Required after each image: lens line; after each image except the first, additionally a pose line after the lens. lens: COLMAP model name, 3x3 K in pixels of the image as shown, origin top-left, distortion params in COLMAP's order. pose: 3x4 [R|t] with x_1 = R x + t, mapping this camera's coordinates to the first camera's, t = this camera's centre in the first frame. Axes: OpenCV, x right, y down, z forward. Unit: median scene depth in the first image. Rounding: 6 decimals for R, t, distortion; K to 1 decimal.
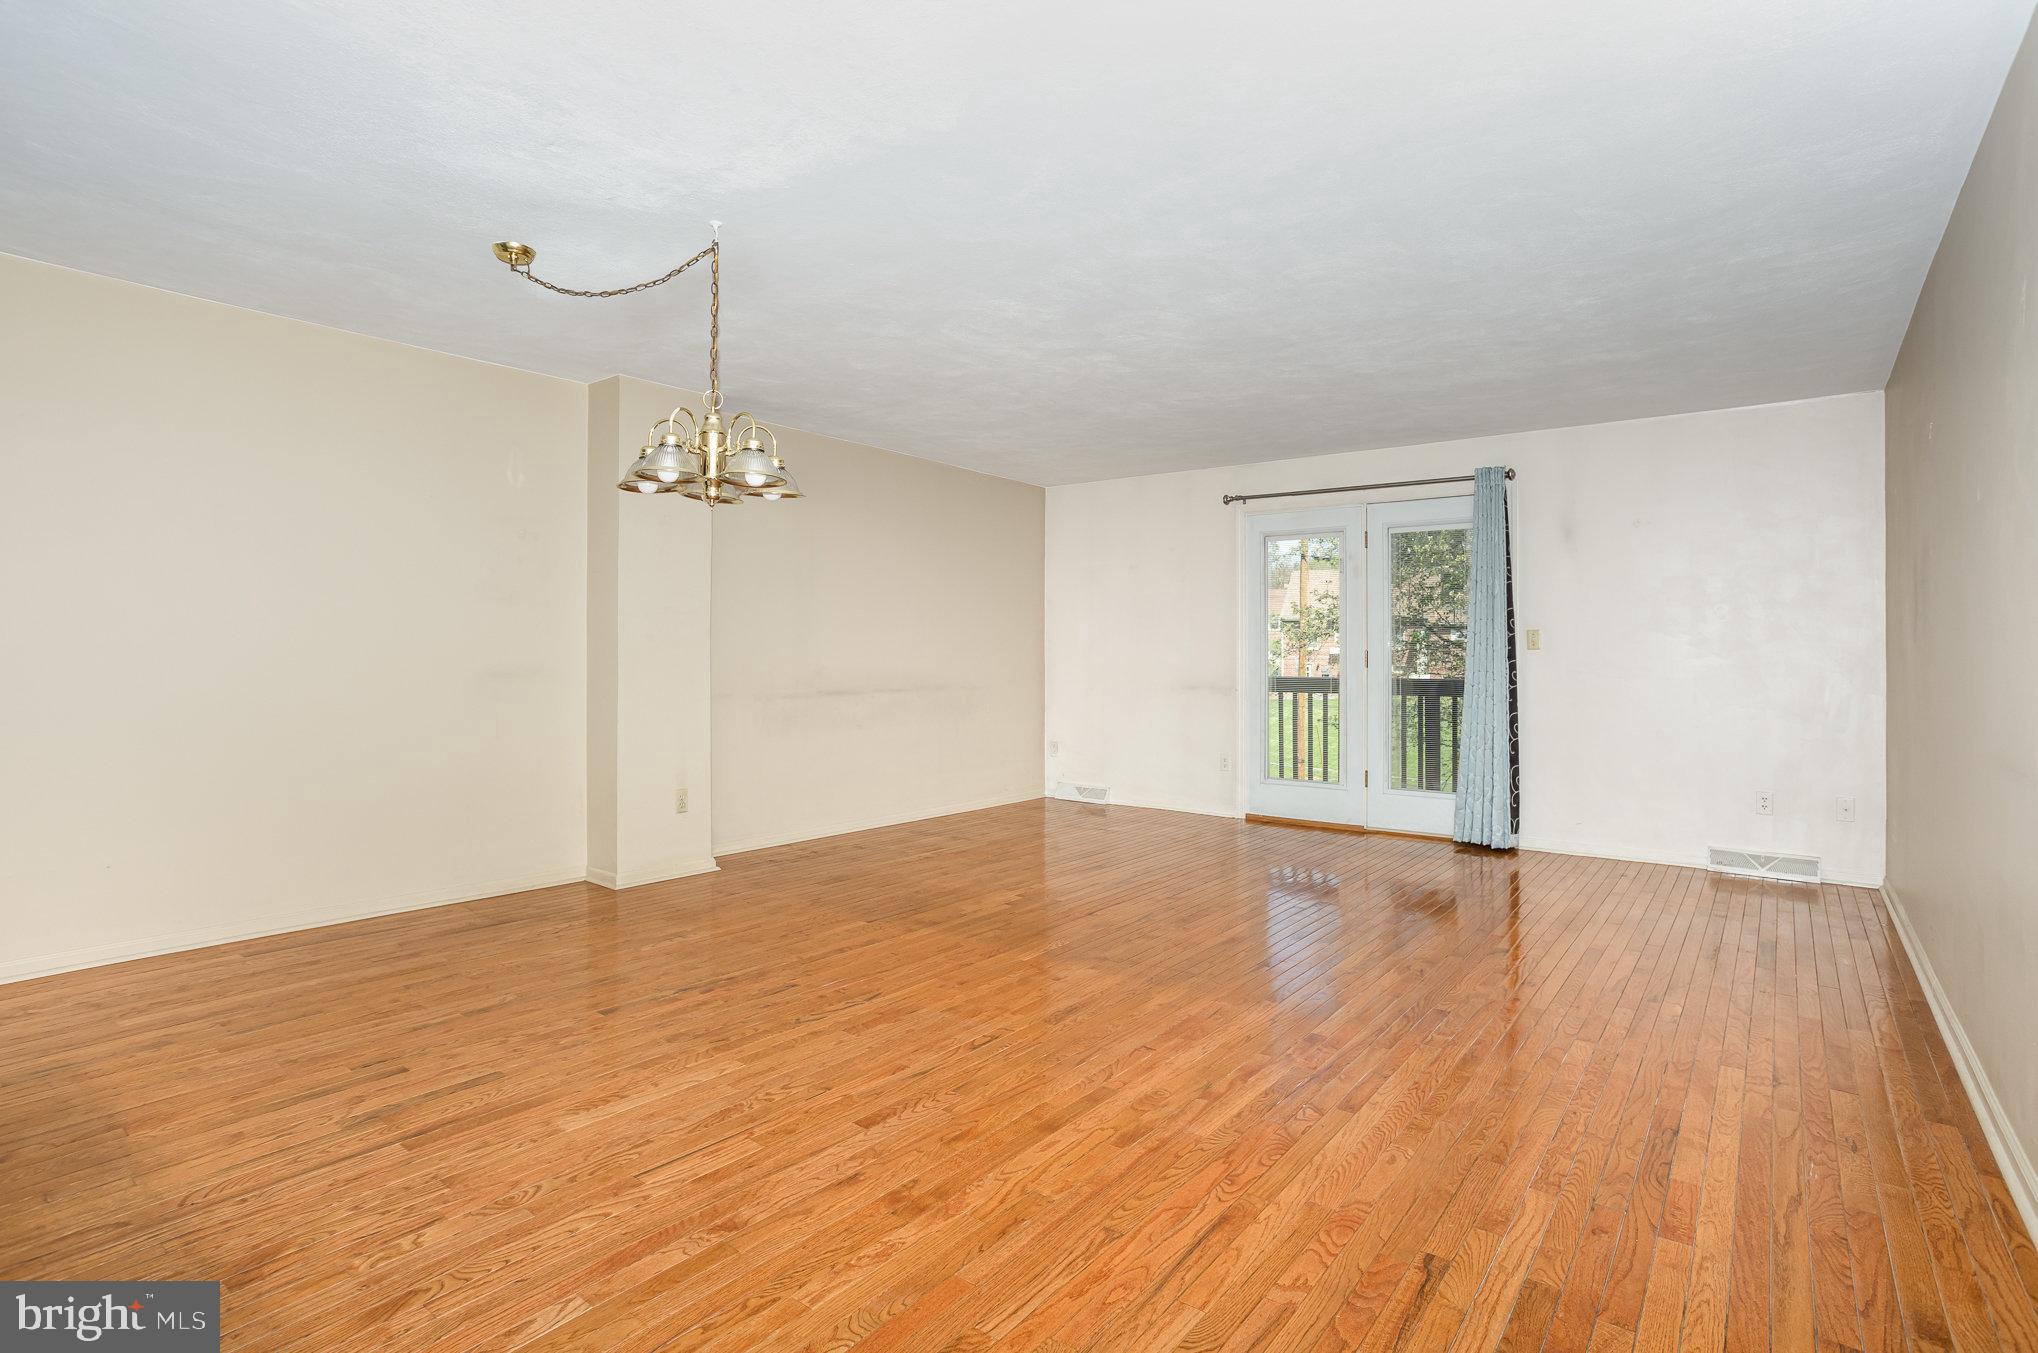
lens RADIAL K [[984.7, 0, 1028.0], [0, 984.7, 656.2], [0, 0, 1]] dist [-0.048119, 0.022648]
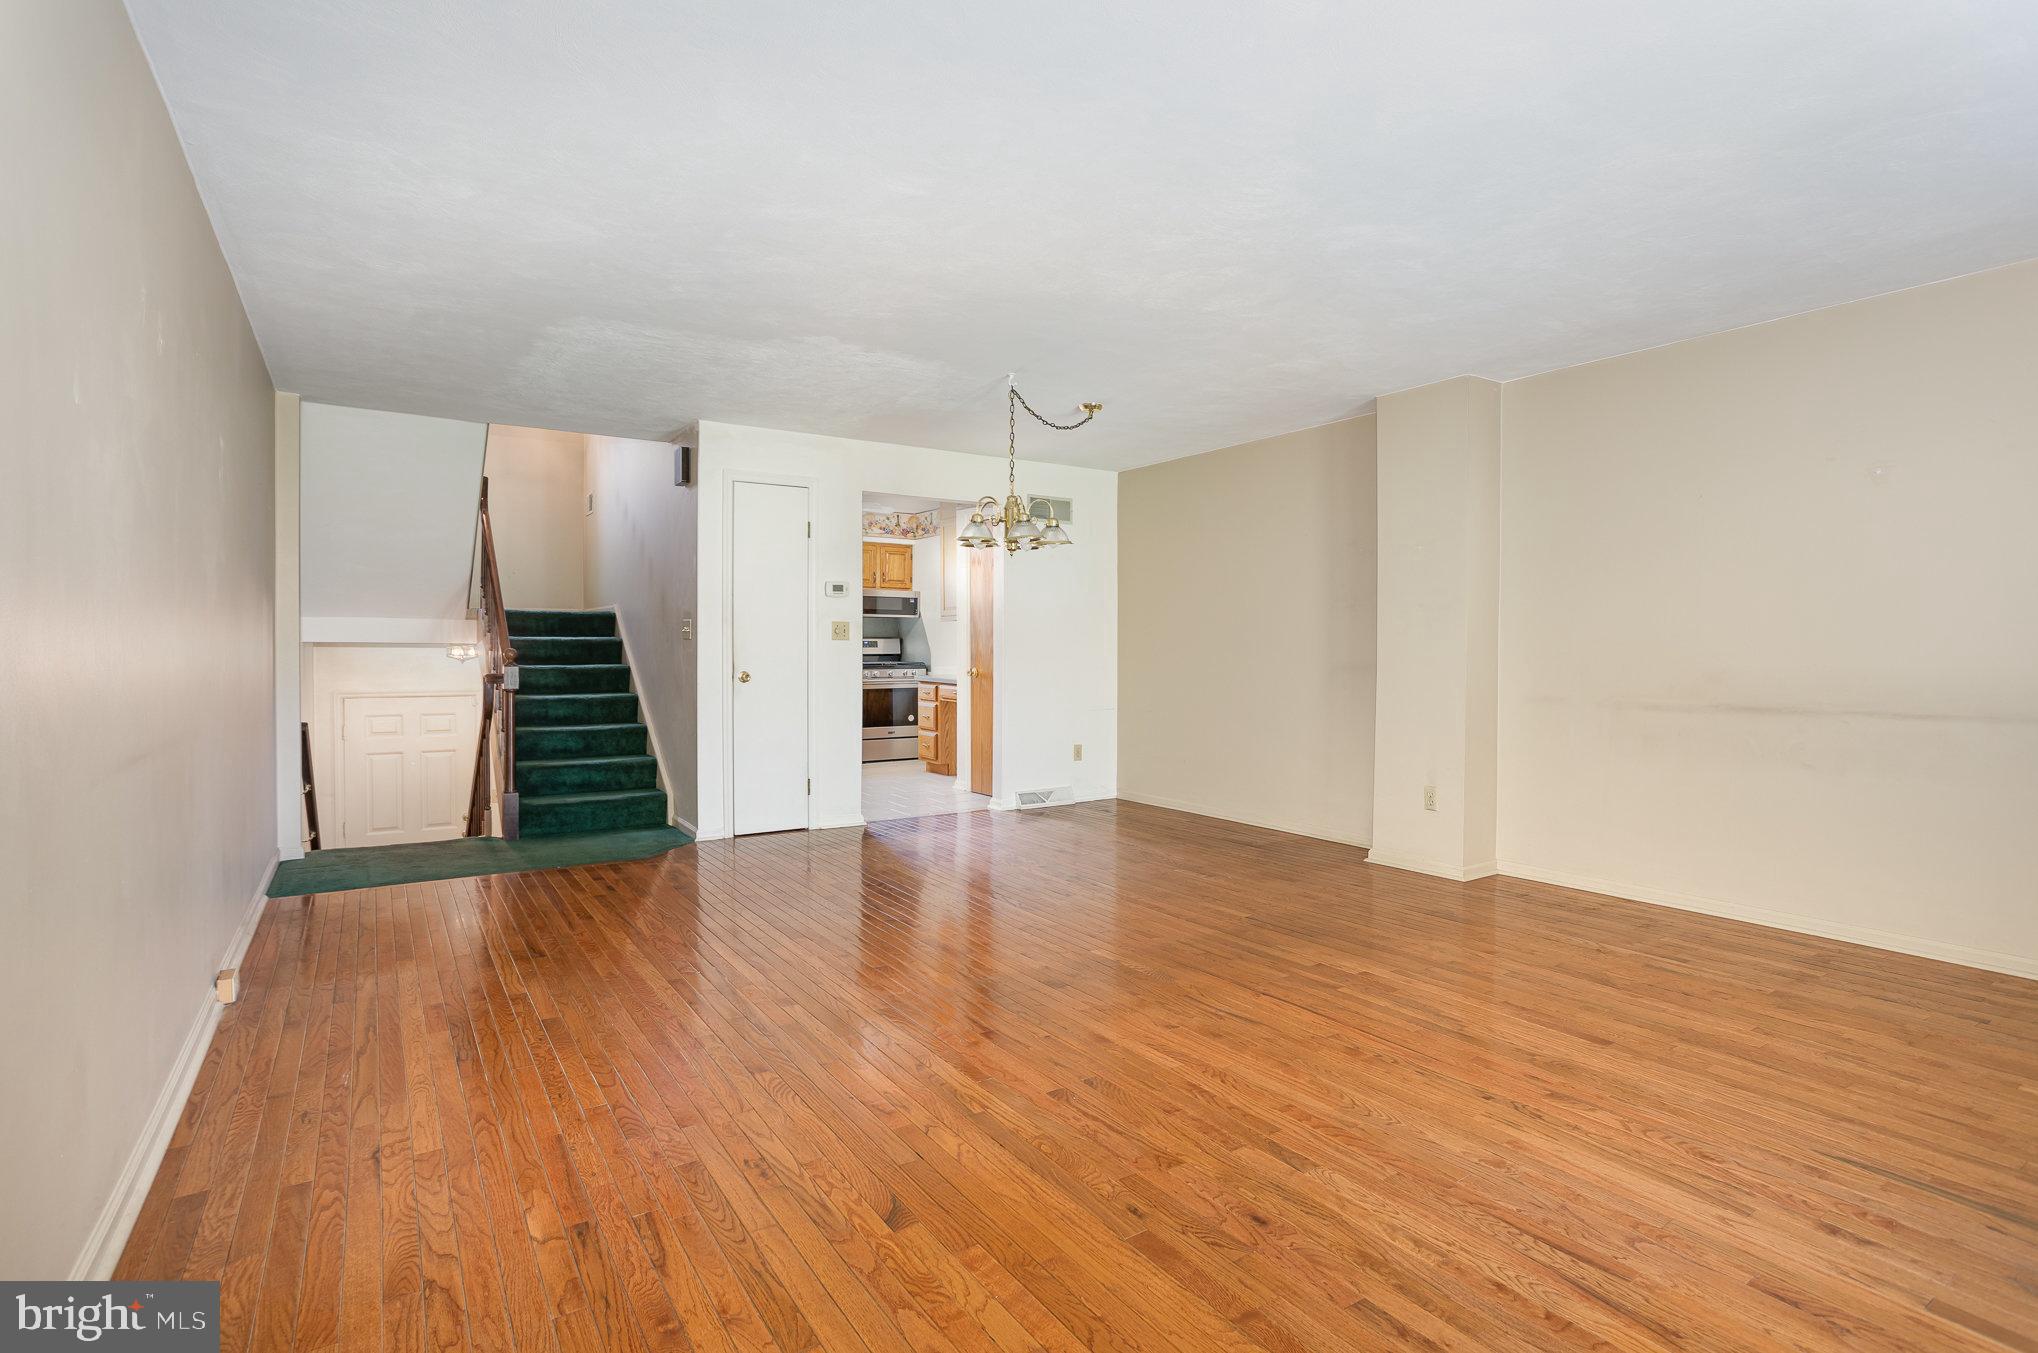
lens RADIAL K [[984.7, 0, 1028.0], [0, 984.7, 656.2], [0, 0, 1]] dist [-0.048119, 0.022648]
pose [[-0.310142, 0.002904, -0.950686, 1.124714], [-0.006483, 0.999966, 0.005170, 0.002759], [0.950668, 0.007766, -0.310112, 1.445372]]
